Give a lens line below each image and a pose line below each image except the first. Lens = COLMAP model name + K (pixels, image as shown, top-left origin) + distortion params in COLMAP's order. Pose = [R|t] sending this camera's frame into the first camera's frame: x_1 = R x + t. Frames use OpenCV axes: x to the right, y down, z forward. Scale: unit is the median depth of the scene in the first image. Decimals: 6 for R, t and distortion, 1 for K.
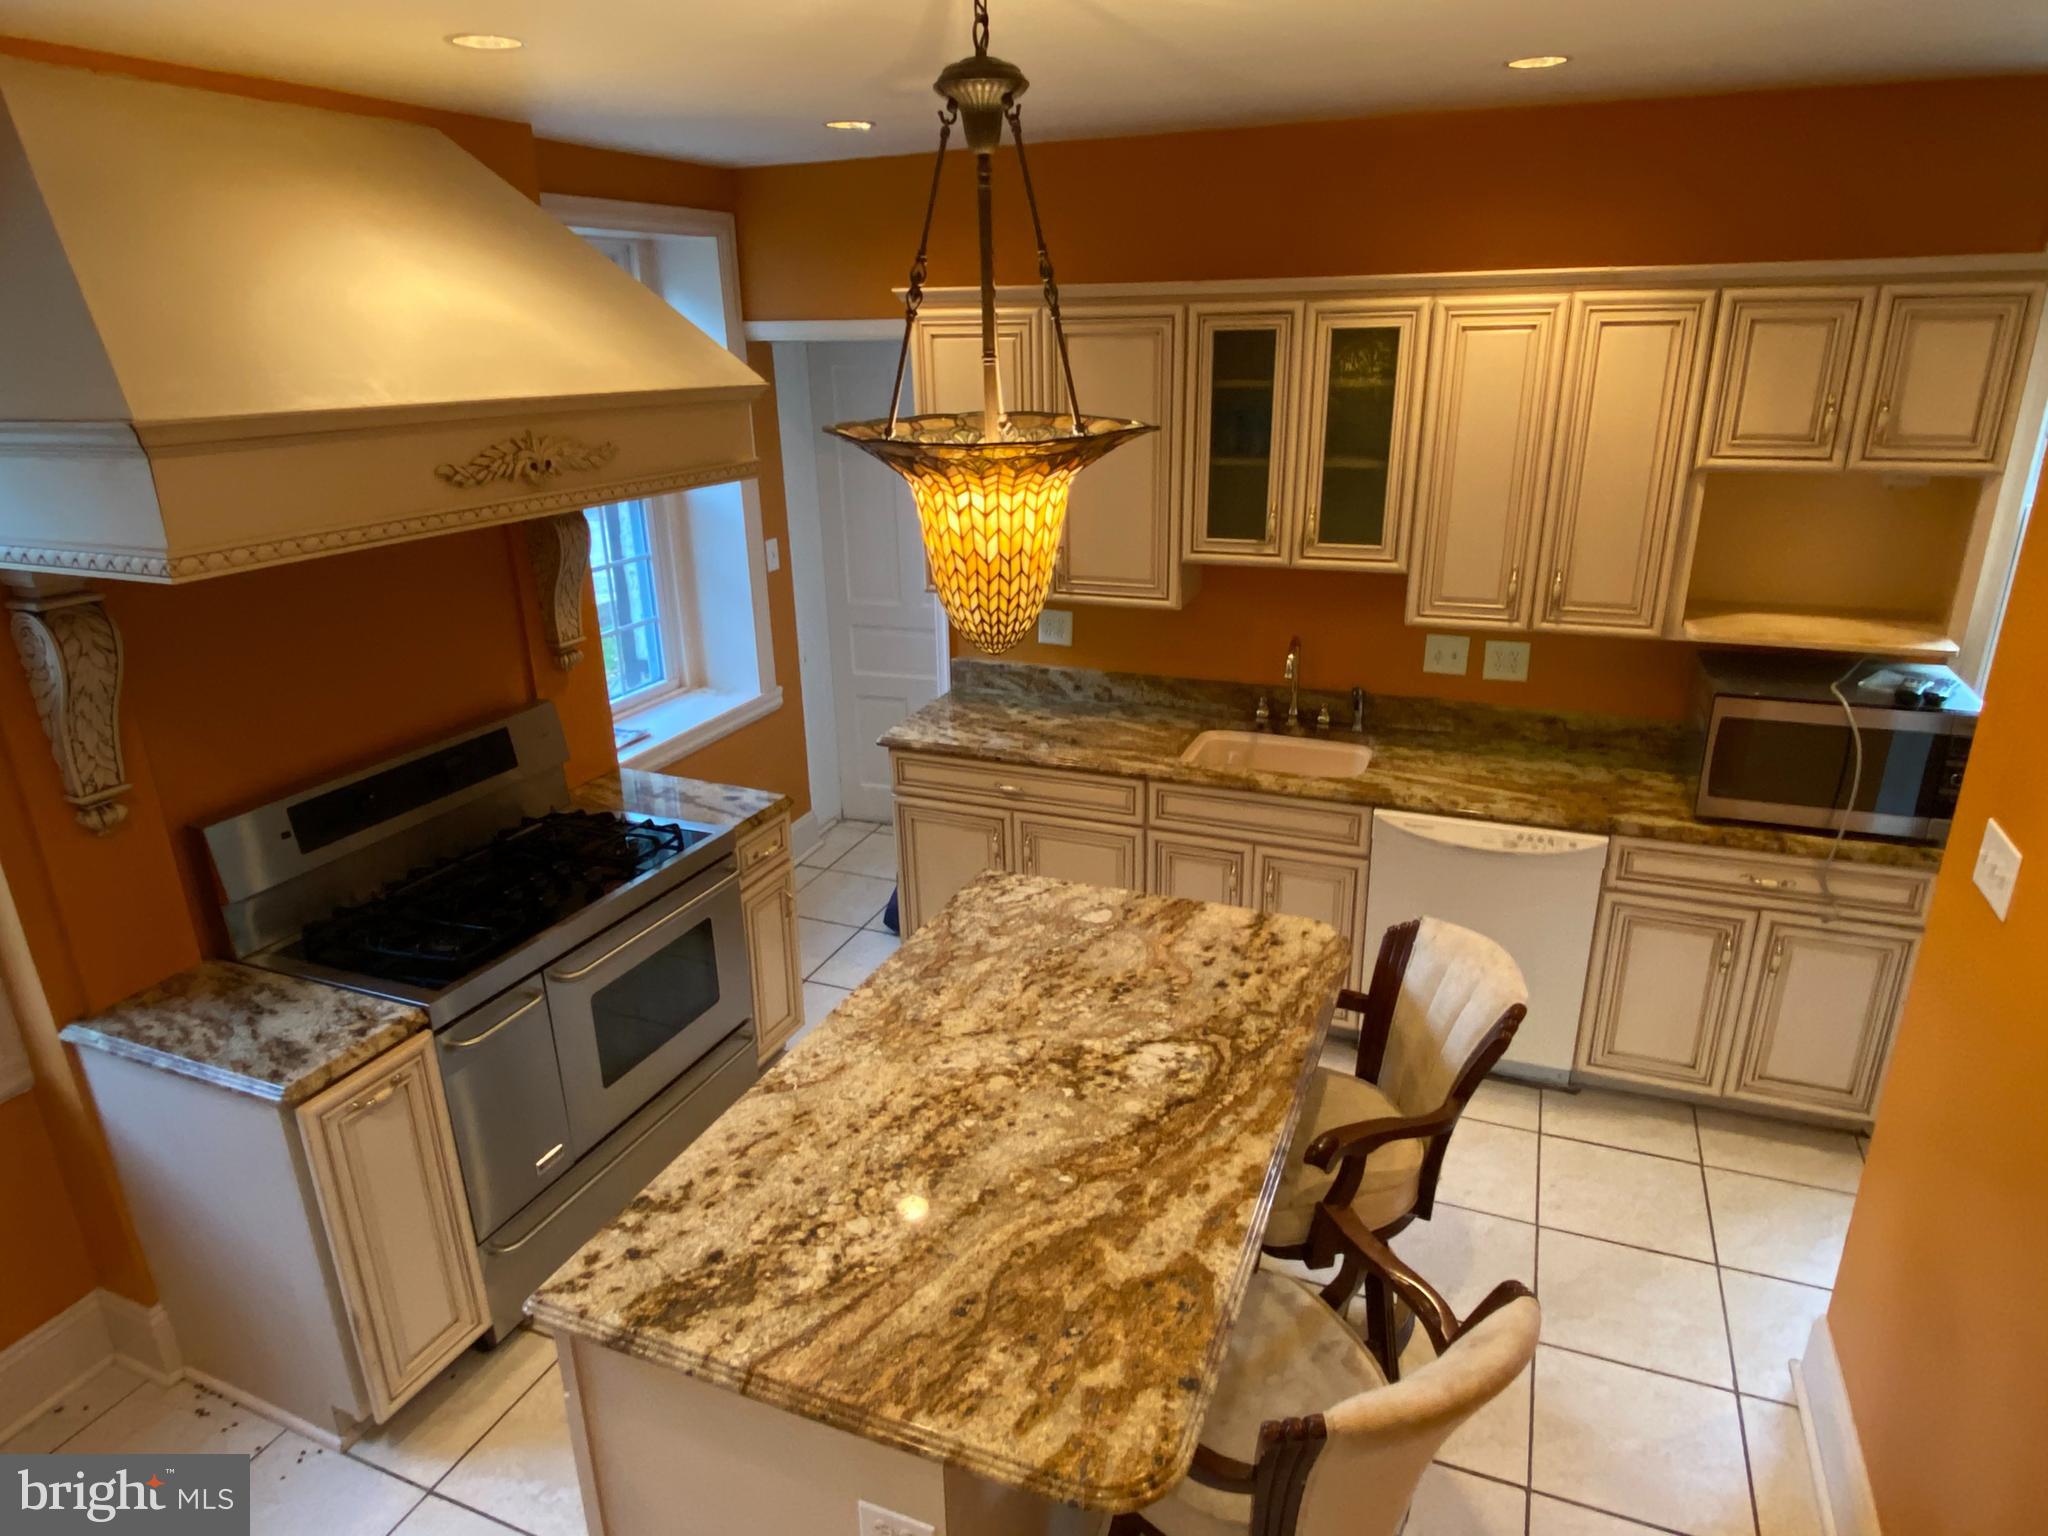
lens RADIAL K [[1221.3, 0, 1033.1], [0, 1221.3, 762.5], [0, 0, 1]] dist [0.092800, -0.116479]
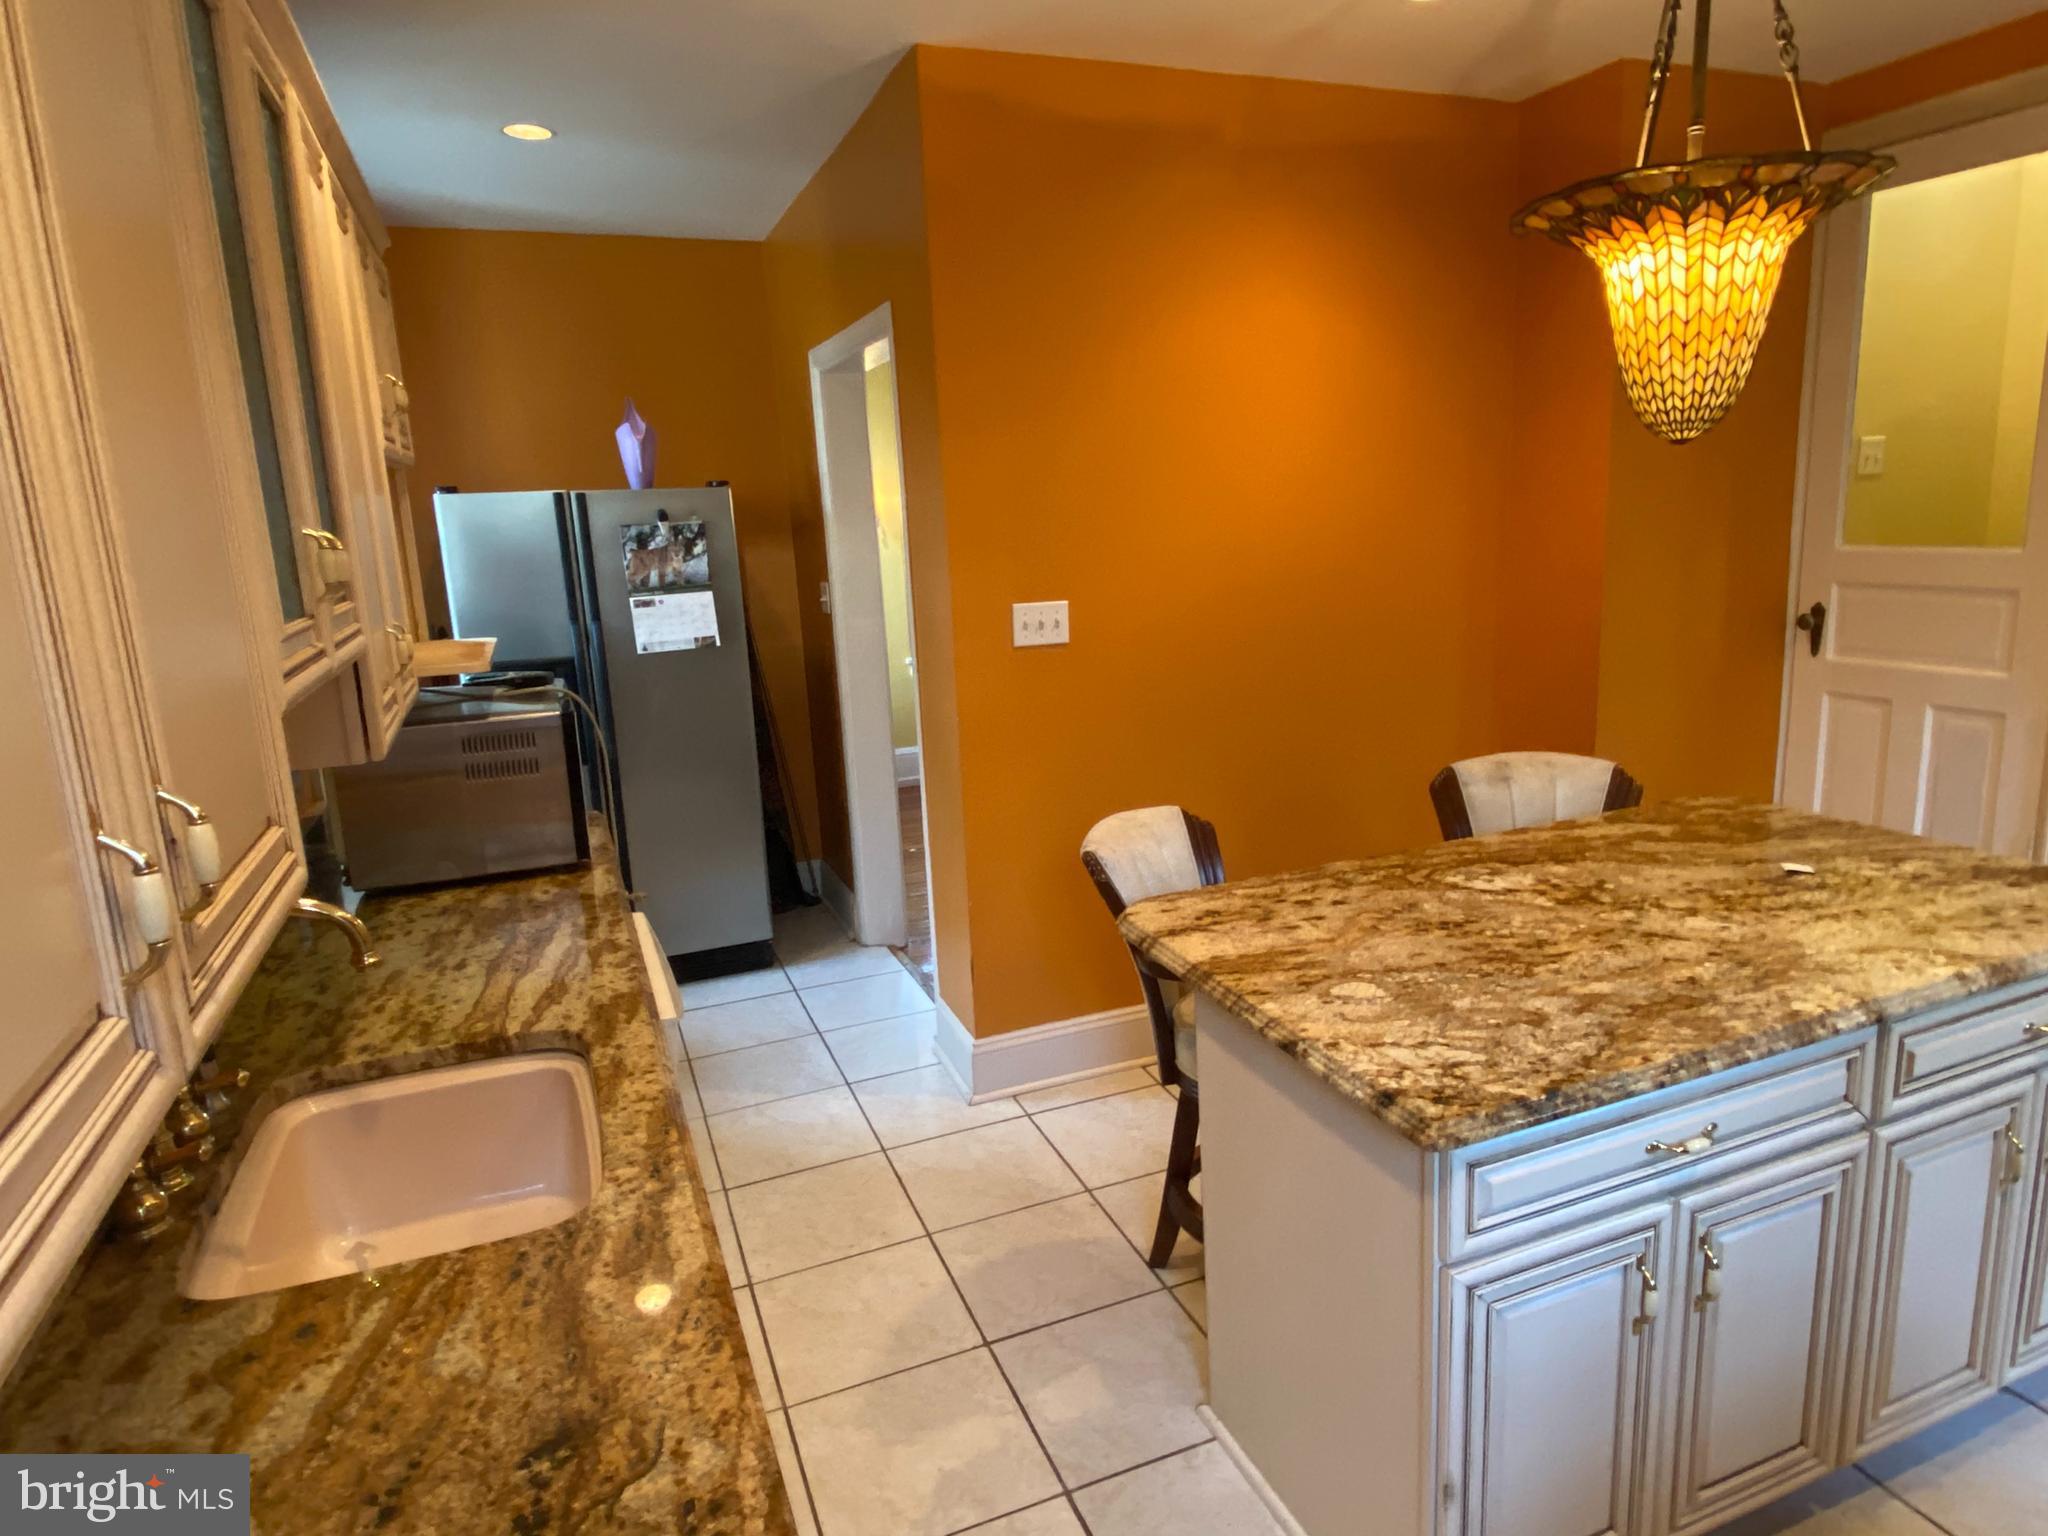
lens RADIAL K [[1221.3, 0, 1033.1], [0, 1221.3, 762.5], [0, 0, 1]] dist [0.092800, -0.116479]
pose [[-0.690587, -0.100912, 0.716175, -0.240015], [0.299489, 0.861434, 0.410169, -0.252900], [-0.658328, 0.497744, -0.564672, 1.197835]]
